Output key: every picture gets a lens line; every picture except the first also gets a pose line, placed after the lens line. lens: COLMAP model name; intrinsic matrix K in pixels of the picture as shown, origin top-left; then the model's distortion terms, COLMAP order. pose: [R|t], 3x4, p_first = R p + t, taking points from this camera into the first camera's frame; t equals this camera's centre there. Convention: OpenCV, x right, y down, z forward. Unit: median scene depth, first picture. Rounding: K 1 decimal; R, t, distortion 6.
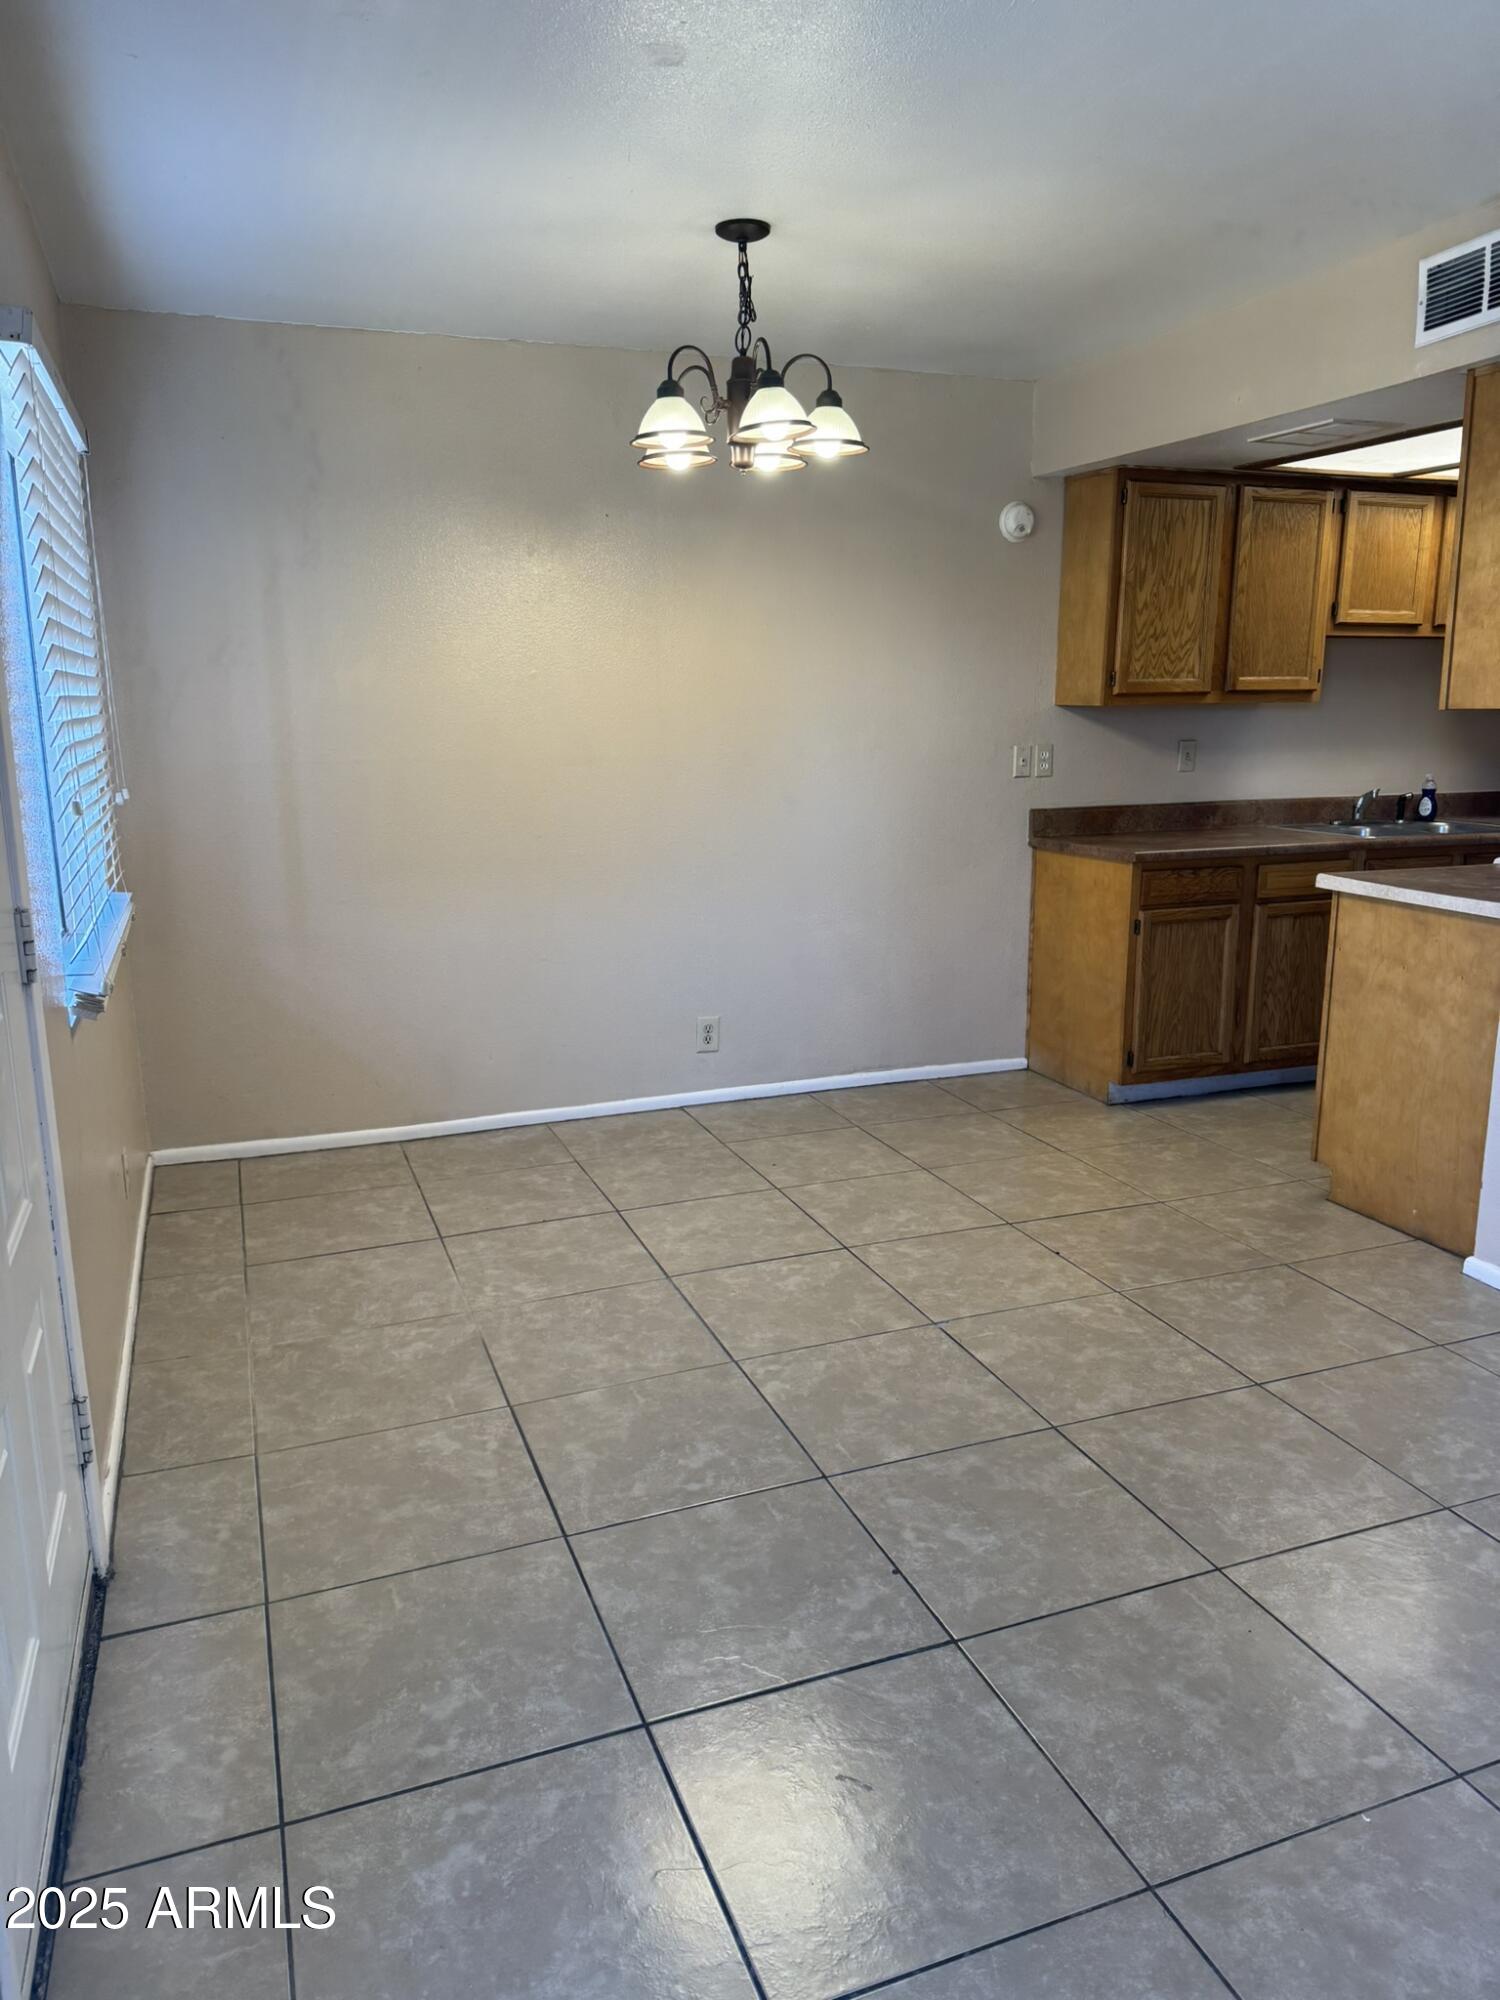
lens RADIAL K [[1415.4, 0, 723.1], [0, 1415.4, 1002.8], [0, 0, 1]] dist [0.056142, -0.057680]
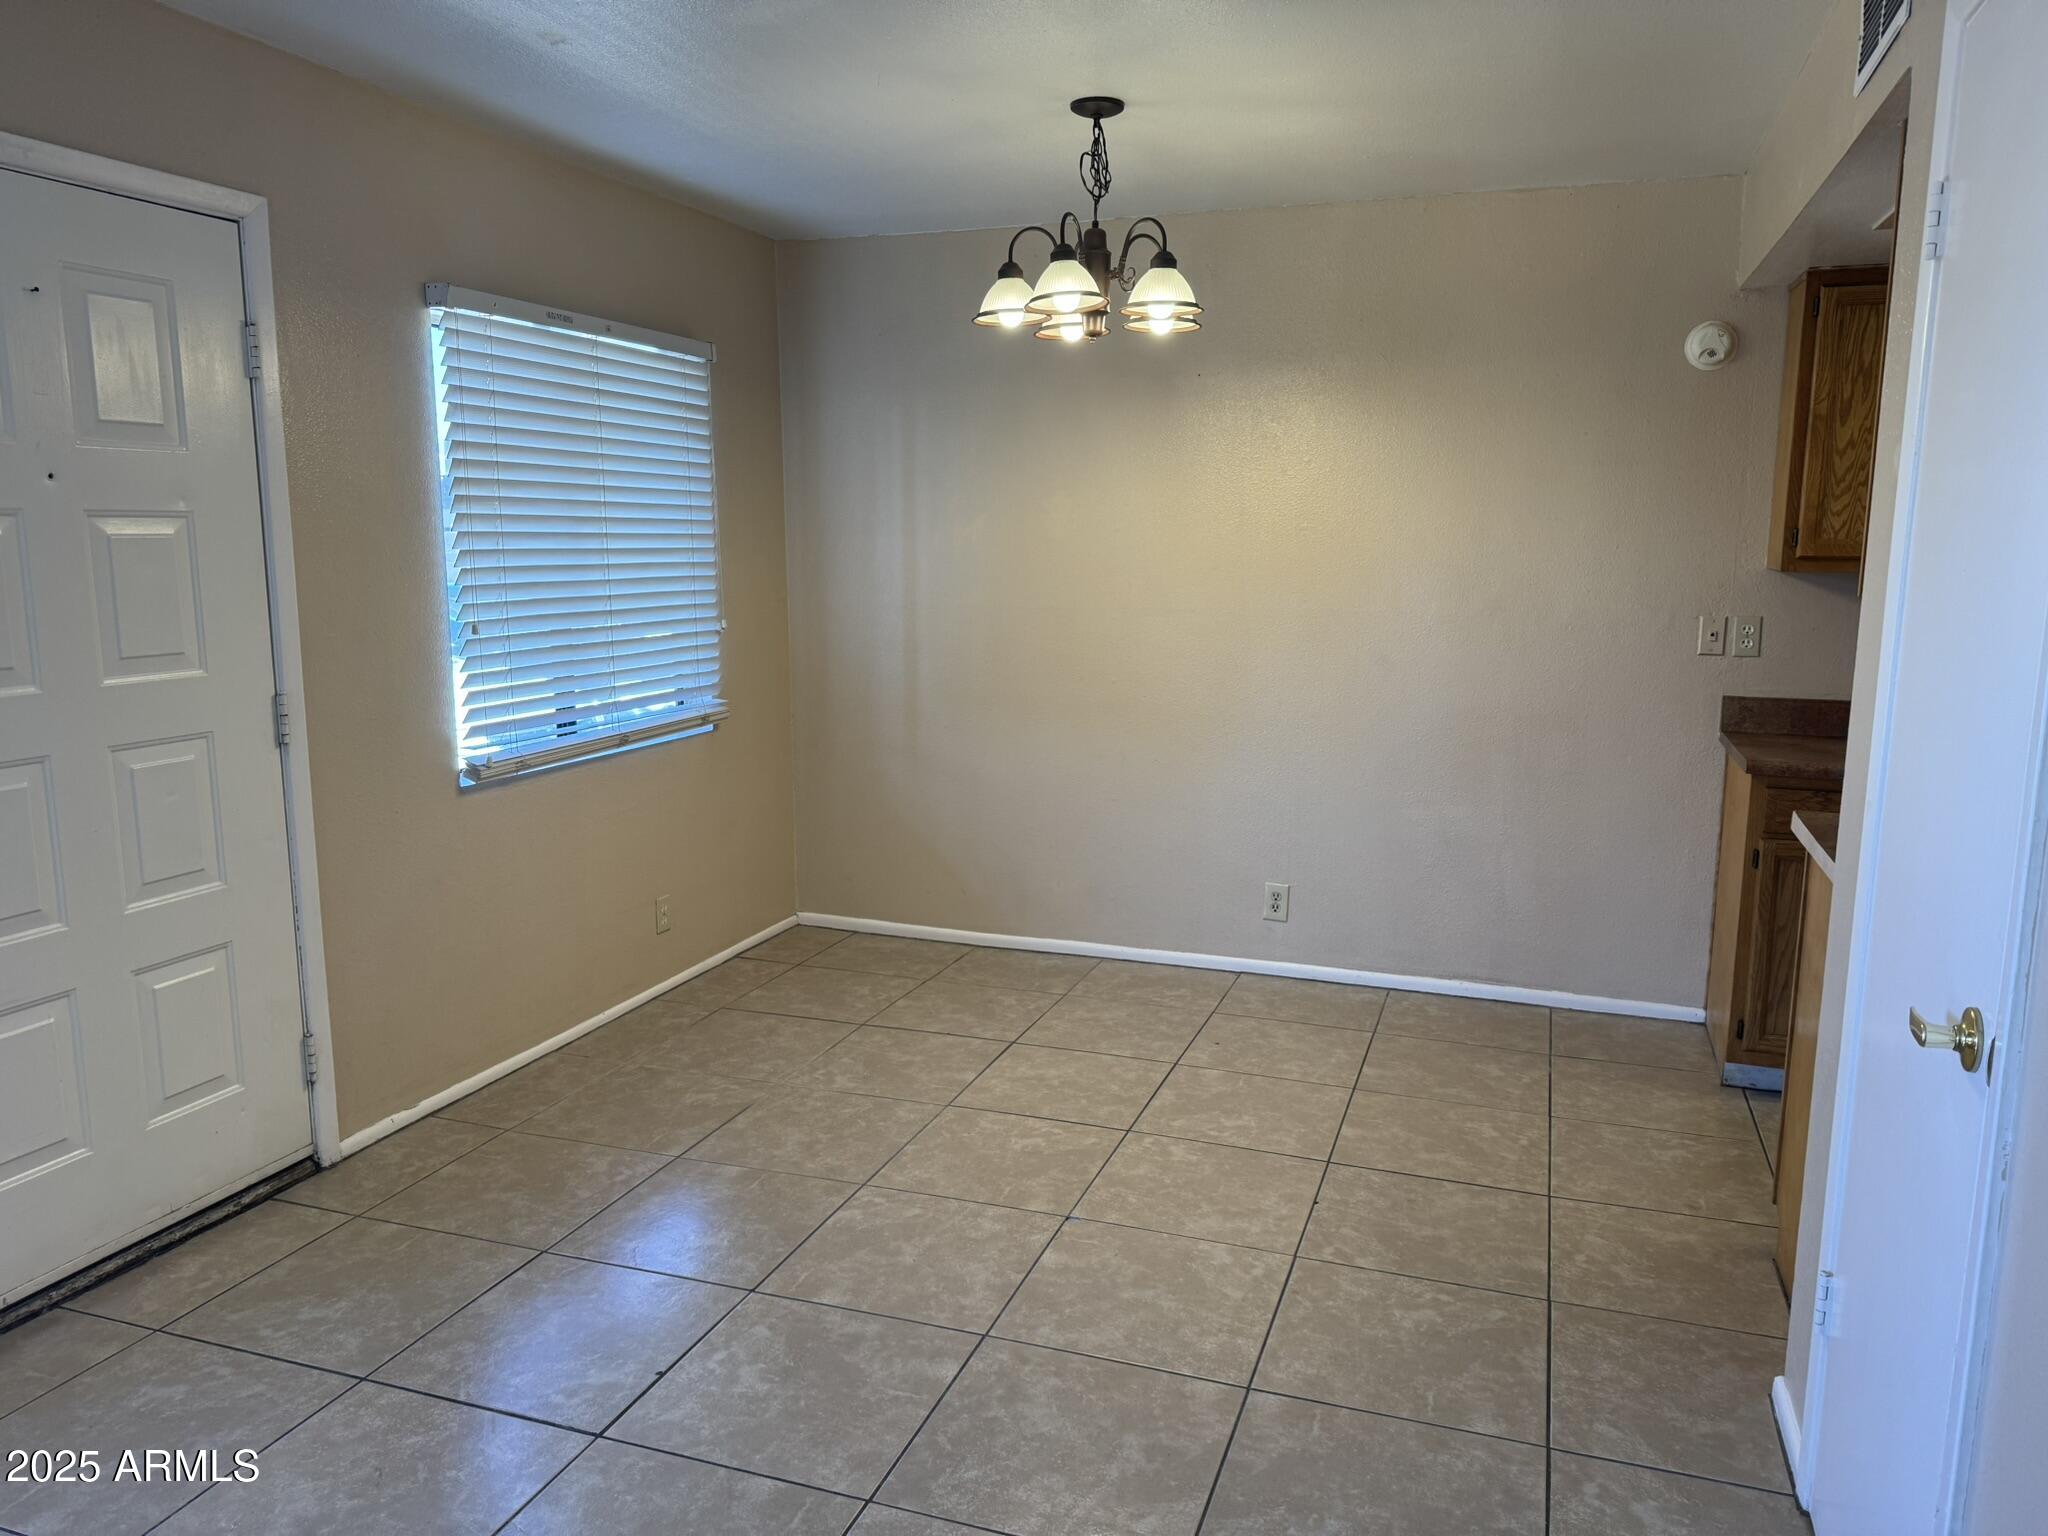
lens RADIAL K [[1449.3, 0, 1006.8], [0, 1449.3, 768.7], [0, 0, 1]] dist [0.056142, -0.057680]
pose [[0.765360, 0.119168, -0.632474, 0.519558], [-0.147096, 0.989087, 0.008358, -0.054163], [0.626567, 0.086637, 0.774537, 0.144239]]
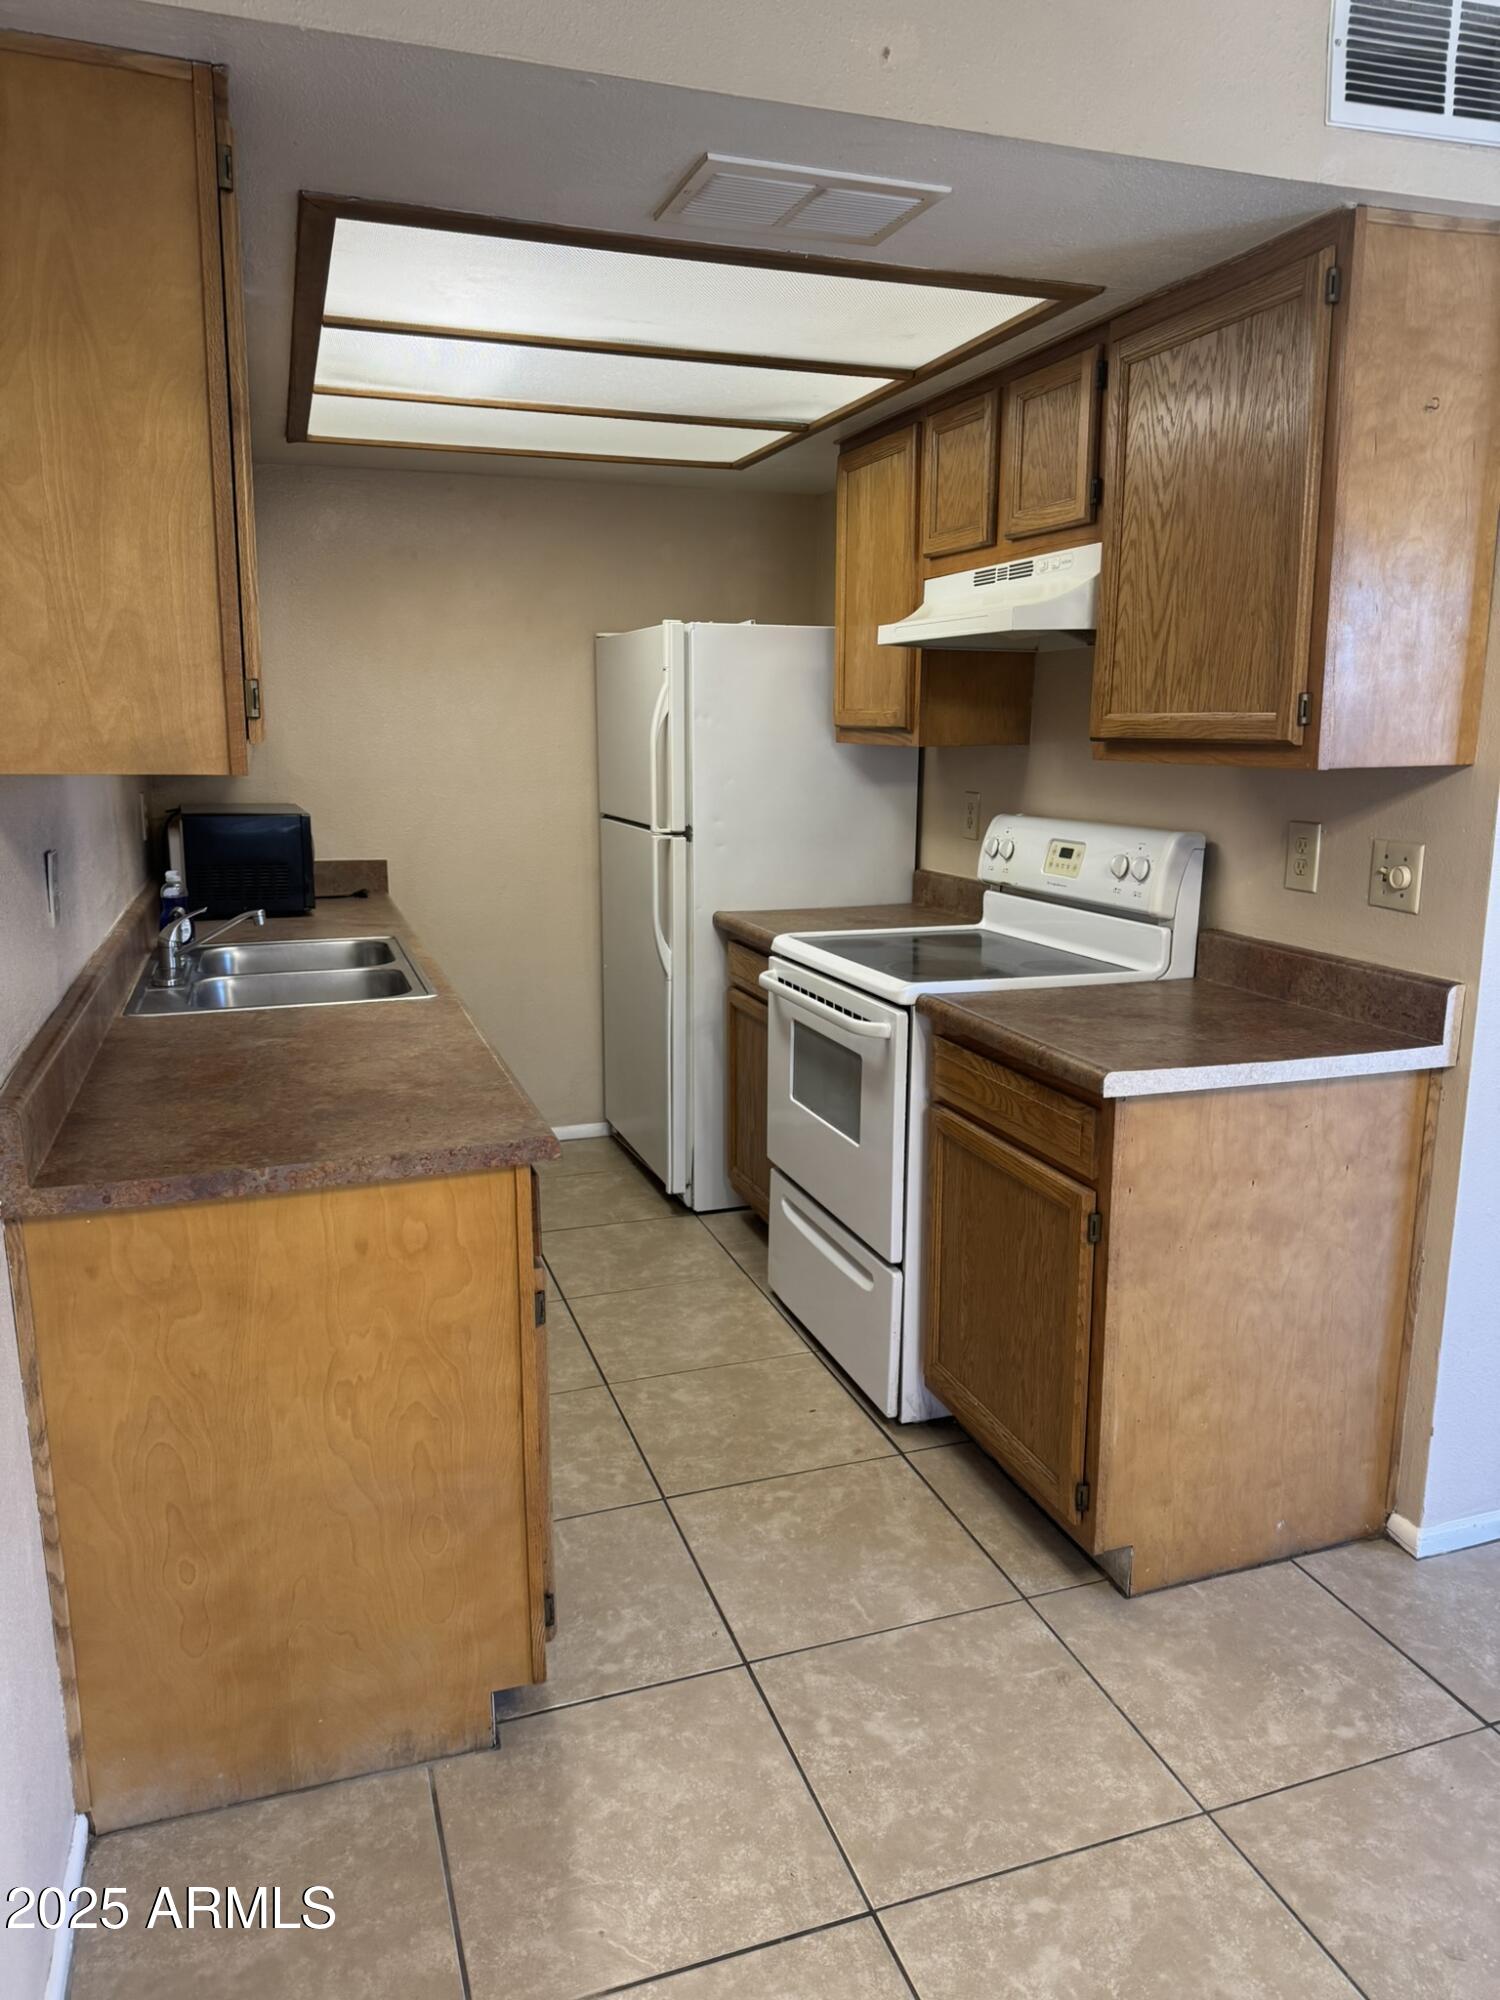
lens RADIAL K [[1415.4, 0, 761.2], [0, 1415.4, 1003.7], [0, 0, 1]] dist [0.056142, -0.057680]
pose [[0.013383, -0.196346, 0.980443, -0.100269], [0.207471, 0.959737, 0.189368, -0.220553], [-0.978150, 0.200879, 0.053580, 0.980763]]
